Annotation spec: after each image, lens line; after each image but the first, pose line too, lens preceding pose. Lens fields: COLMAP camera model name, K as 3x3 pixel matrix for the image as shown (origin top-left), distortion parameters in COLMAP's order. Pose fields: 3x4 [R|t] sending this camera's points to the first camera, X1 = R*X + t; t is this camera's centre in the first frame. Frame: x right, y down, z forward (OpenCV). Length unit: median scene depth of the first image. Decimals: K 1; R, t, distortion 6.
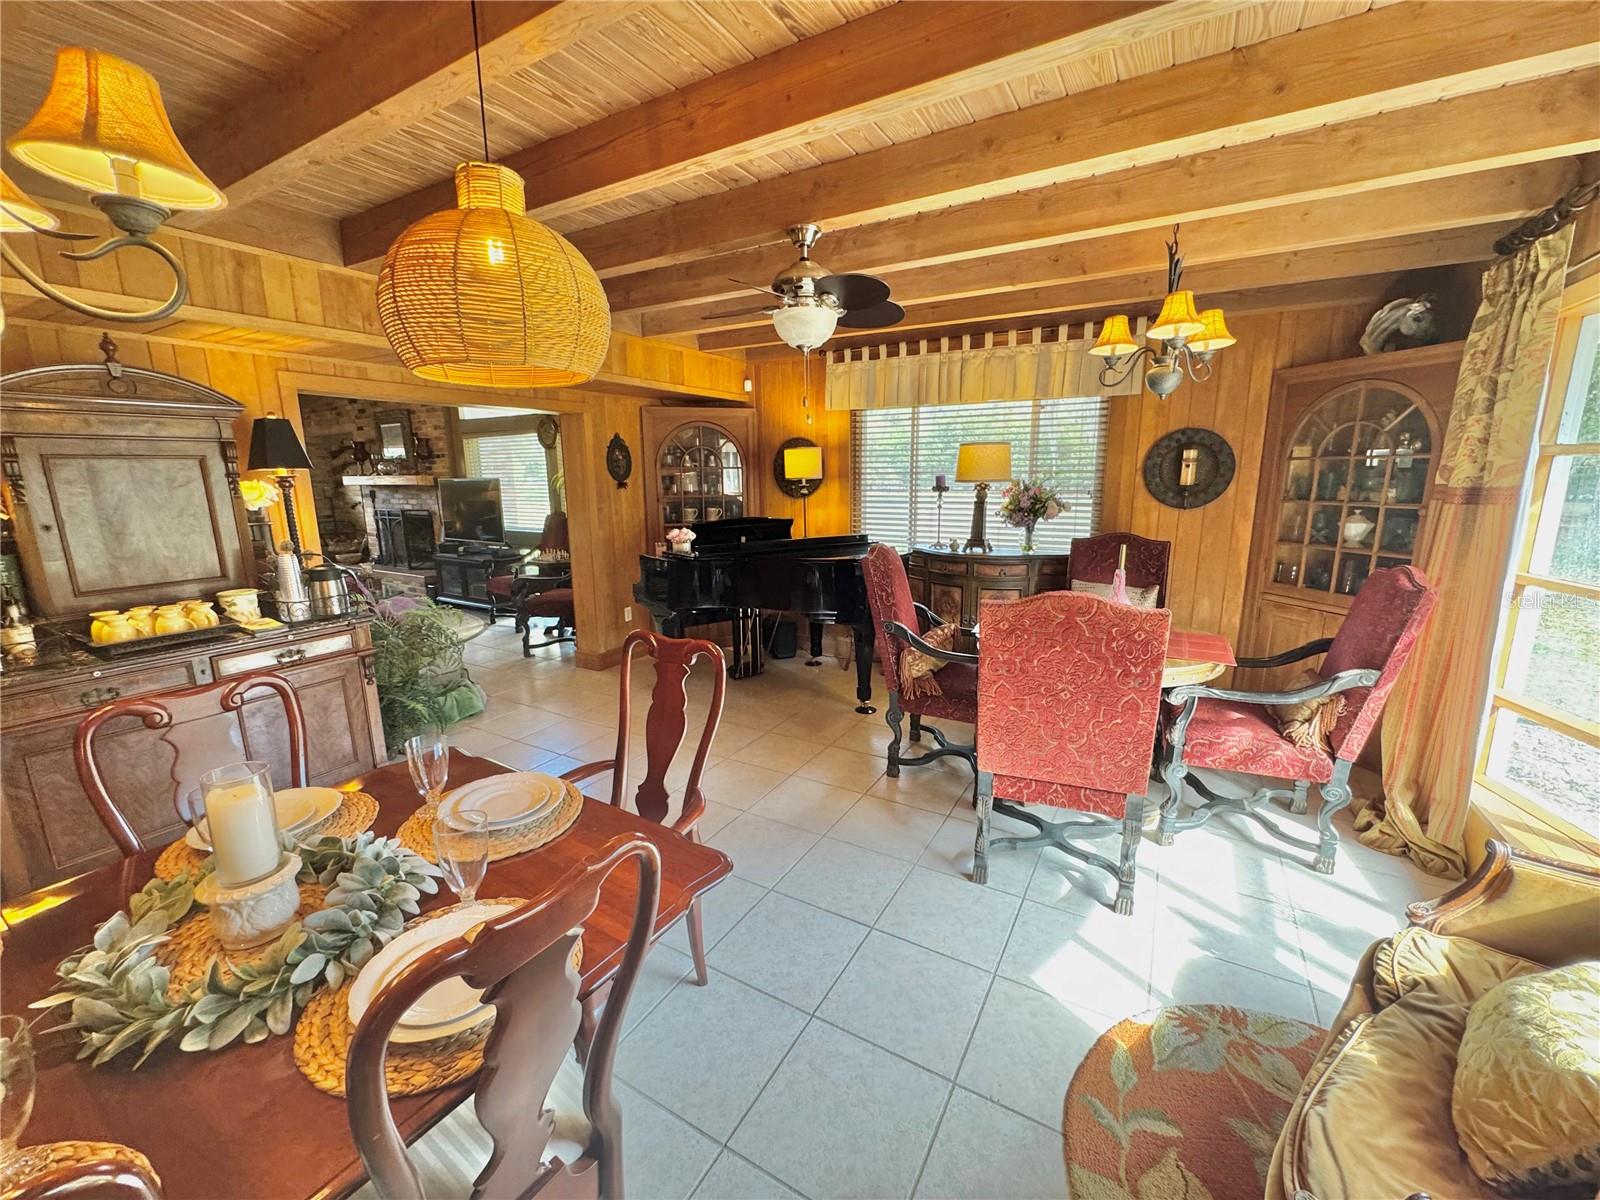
lens RADIAL K [[640.8, 0, 796.5], [0, 640.8, 605.1], [0, 0, 1]] dist [-0.003856, 0.000084]
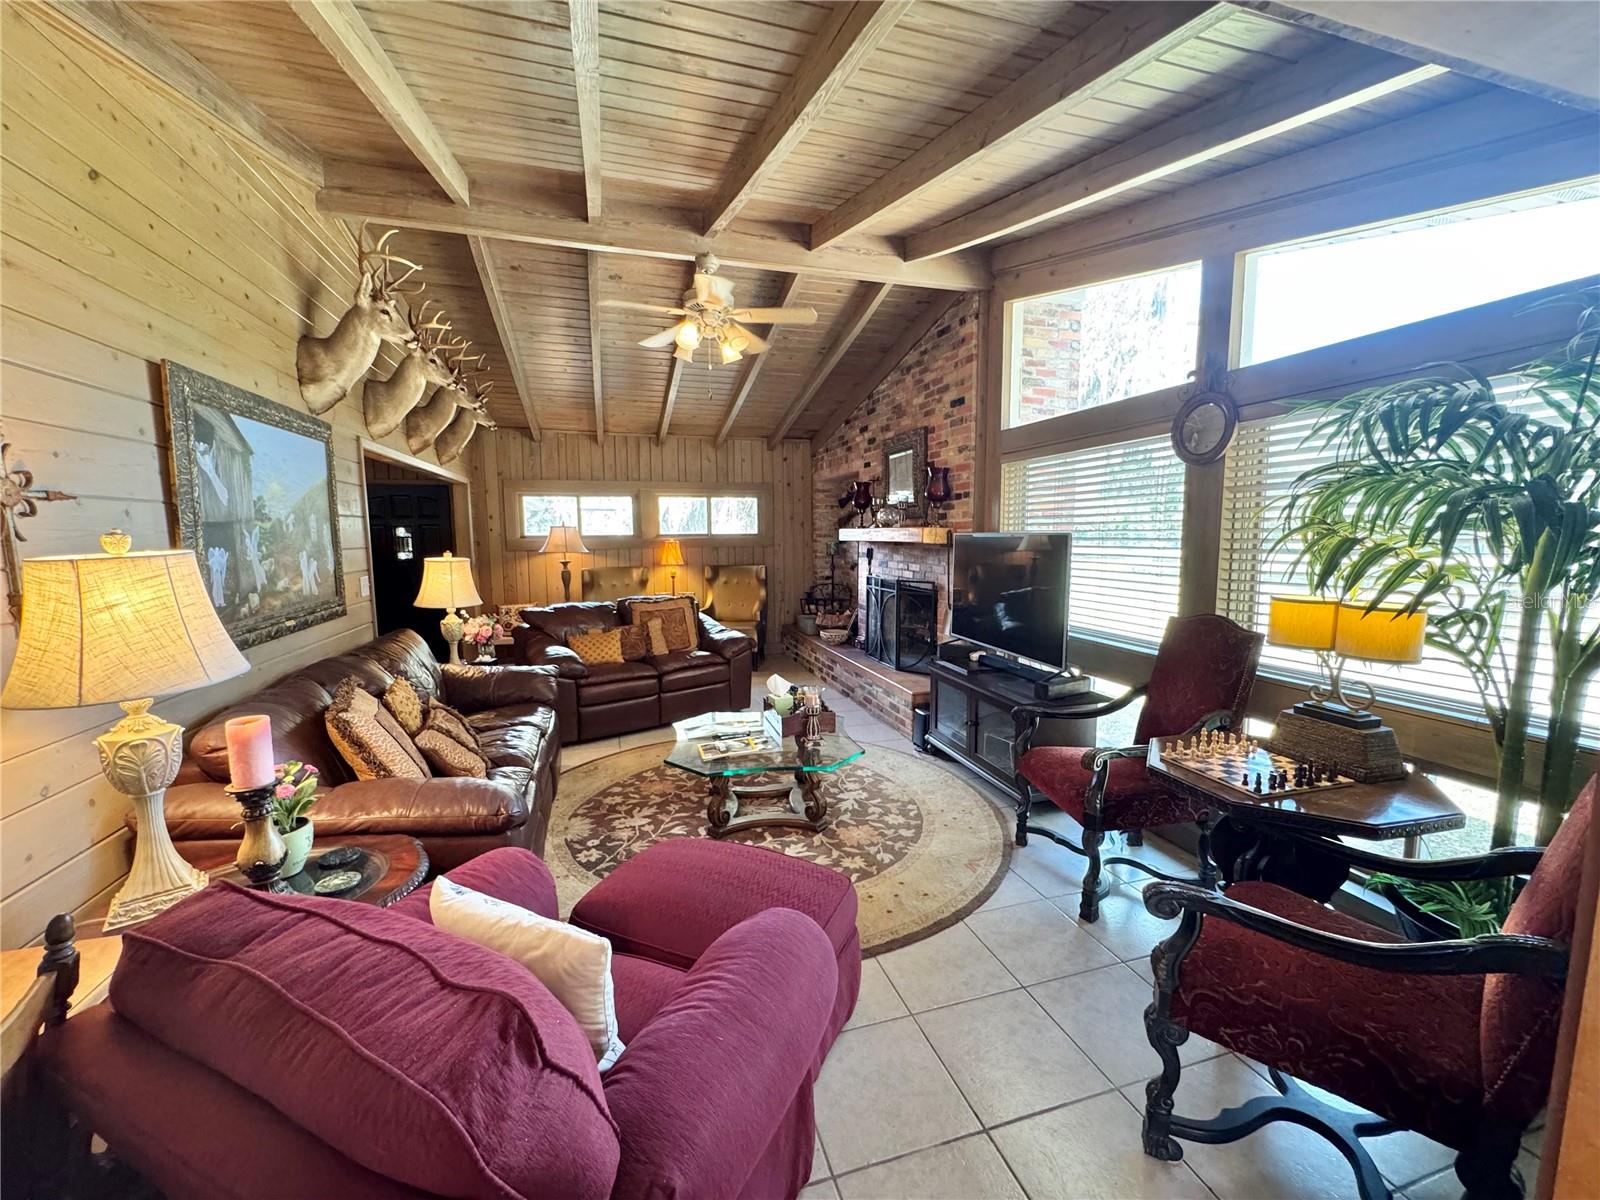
lens RADIAL K [[640.8, 0, 806.8], [0, 640.8, 603.9], [0, 0, 1]] dist [-0.003856, 0.000084]
pose [[0.746252, 0.078957, -0.660964, -0.406475], [-0.134763, 0.990299, -0.033853, -0.144758], [0.651880, 0.114336, 0.749653, 0.728341]]
